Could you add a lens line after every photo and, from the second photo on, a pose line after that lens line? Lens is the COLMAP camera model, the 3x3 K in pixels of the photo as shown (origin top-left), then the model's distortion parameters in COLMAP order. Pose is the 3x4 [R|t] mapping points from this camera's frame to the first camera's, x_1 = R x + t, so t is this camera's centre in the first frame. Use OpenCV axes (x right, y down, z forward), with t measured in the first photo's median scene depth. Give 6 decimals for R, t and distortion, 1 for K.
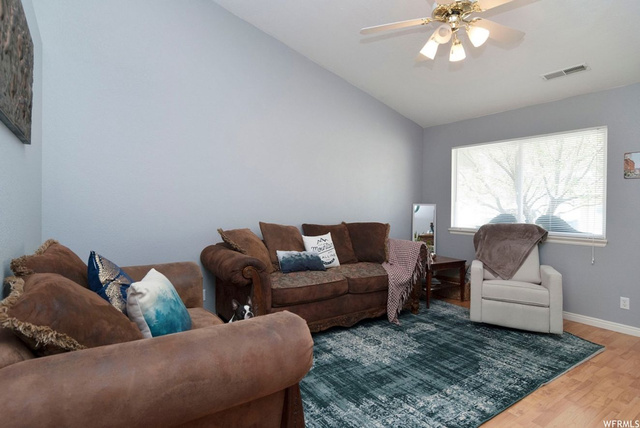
lens RADIAL K [[353.3, 0, 318.6], [0, 353.3, 212.6], [0, 0, 1]] dist [-0.005947, 0.001463]
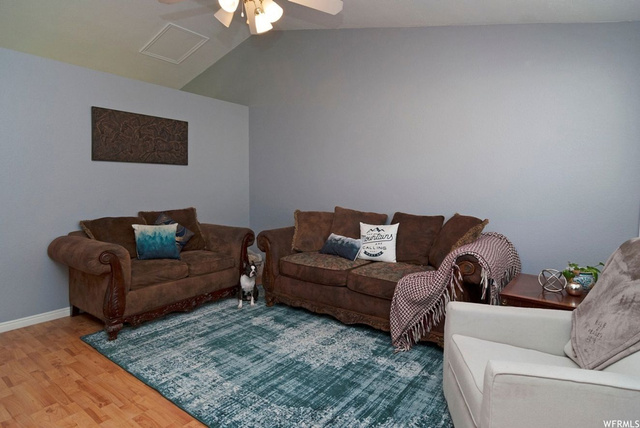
lens RADIAL K [[353.3, 0, 317.5], [0, 353.3, 212.6], [0, 0, 1]] dist [-0.005947, 0.001463]
pose [[0.302987, 0.060957, -0.951043, 1.086335], [-0.025224, 0.998116, 0.055938, -0.017006], [0.952661, 0.007041, 0.303953, 0.765533]]
